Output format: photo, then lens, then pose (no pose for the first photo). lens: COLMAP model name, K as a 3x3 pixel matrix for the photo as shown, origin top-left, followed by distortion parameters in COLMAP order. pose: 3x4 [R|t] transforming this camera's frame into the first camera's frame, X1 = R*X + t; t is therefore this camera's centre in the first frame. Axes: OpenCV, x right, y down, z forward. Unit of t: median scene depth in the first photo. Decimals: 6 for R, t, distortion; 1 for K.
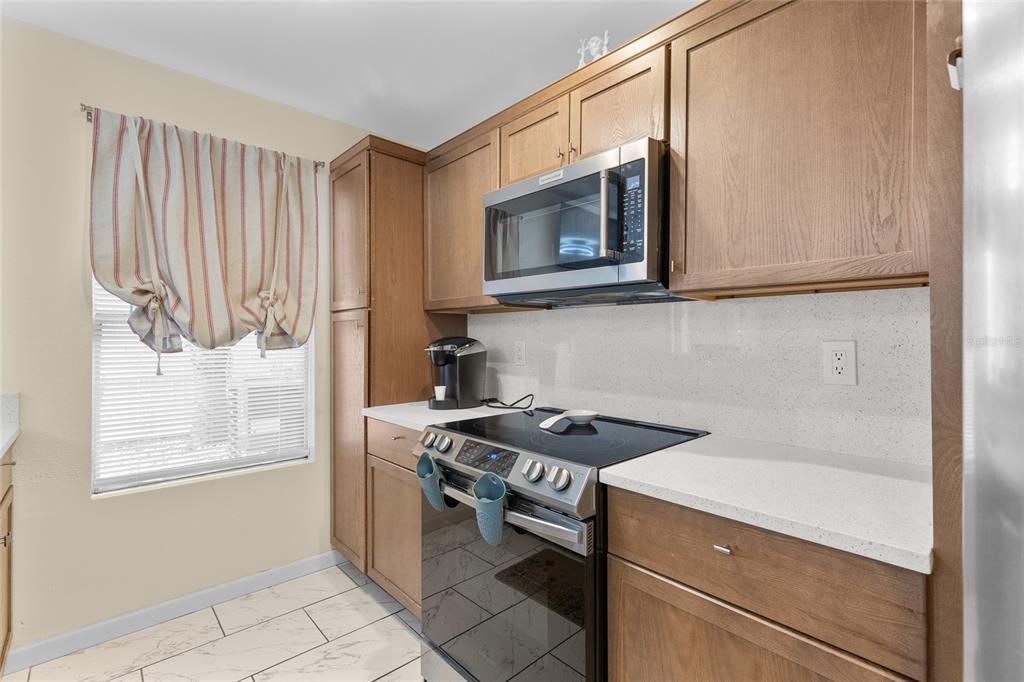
lens RADIAL K [[460.4, 0, 512.0], [0, 460.4, 341.0], [0, 0, 1]] dist [0.003038, -0.000222]
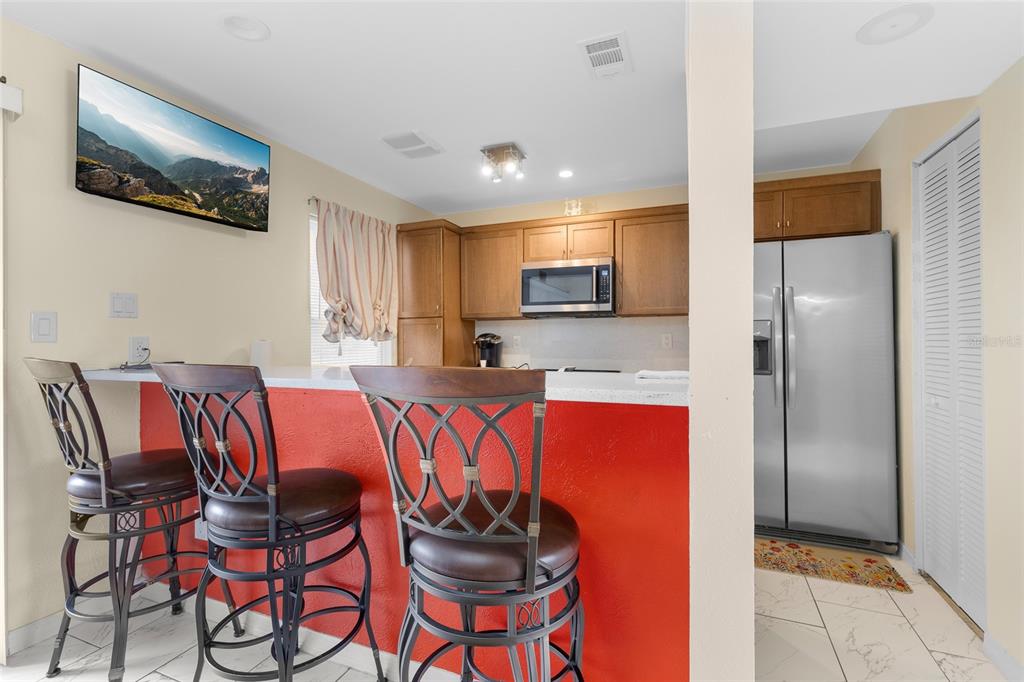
lens RADIAL K [[454.0, 0, 514.4], [0, 454.0, 352.6], [0, 0, 1]] dist [0.001132, -0.028993]
pose [[0.903449, -0.020045, 0.428226, -0.865387], [0.010844, 0.999655, 0.023915, 0.027091], [-0.428558, -0.016962, 0.903355, -0.736052]]
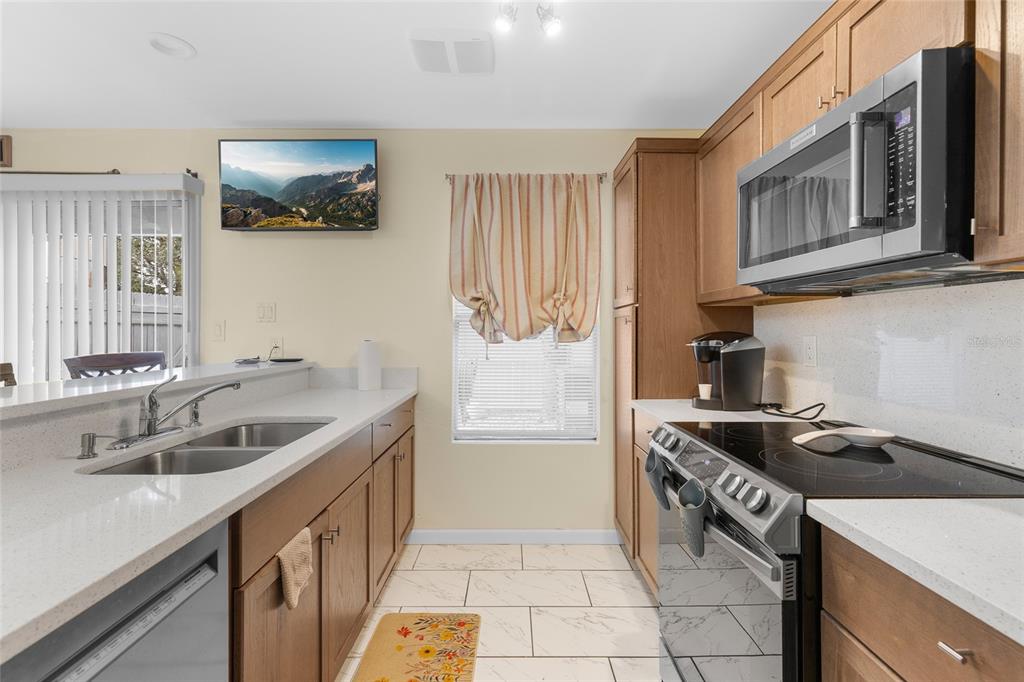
lens RADIAL K [[464.1, 0, 511.5], [0, 464.1, 331.1], [0, 0, 1]] dist [0.000379, -0.000374]
pose [[0.742849, 0.000108, -0.669459, 0.194089], [-0.006336, 0.999956, -0.006869, -0.001122], [0.669430, 0.009345, 0.742817, 0.033347]]
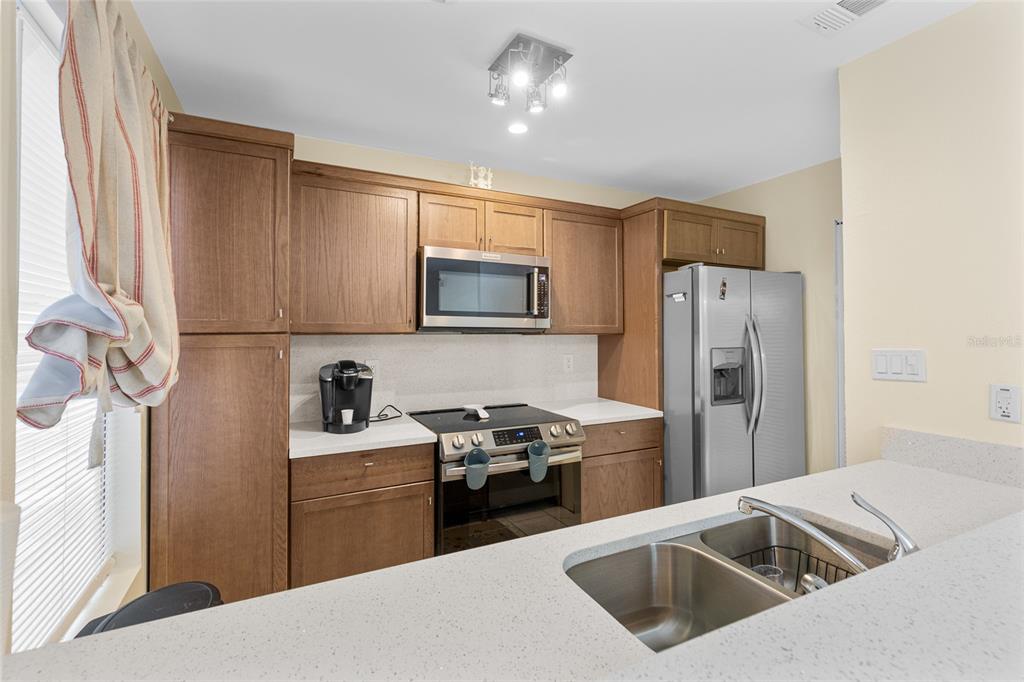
lens RADIAL K [[464.1, 0, 511.5], [0, 464.1, 331.1], [0, 0, 1]] dist [0.000379, -0.000374]
pose [[0.273480, -0.000651, 0.961877, -1.093177], [0.008752, 0.999960, -0.001811, -0.074680], [-0.961838, 0.008914, 0.273475, 0.388431]]
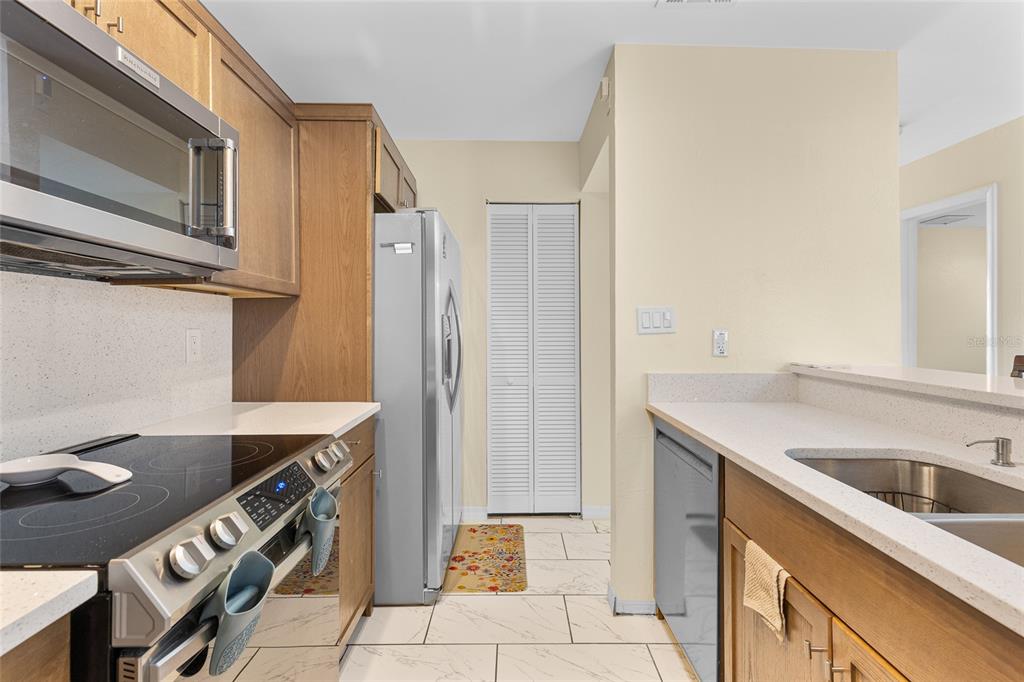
lens RADIAL K [[465.8, 0, 514.3], [0, 465.8, 325.4], [0, 0, 1]] dist [0.014731, -0.000055]
pose [[-0.747455, 0.001177, 0.664312, -0.549801], [0.004622, 0.999983, 0.003430, -0.005519], [-0.664297, 0.005634, -0.747448, 0.879075]]
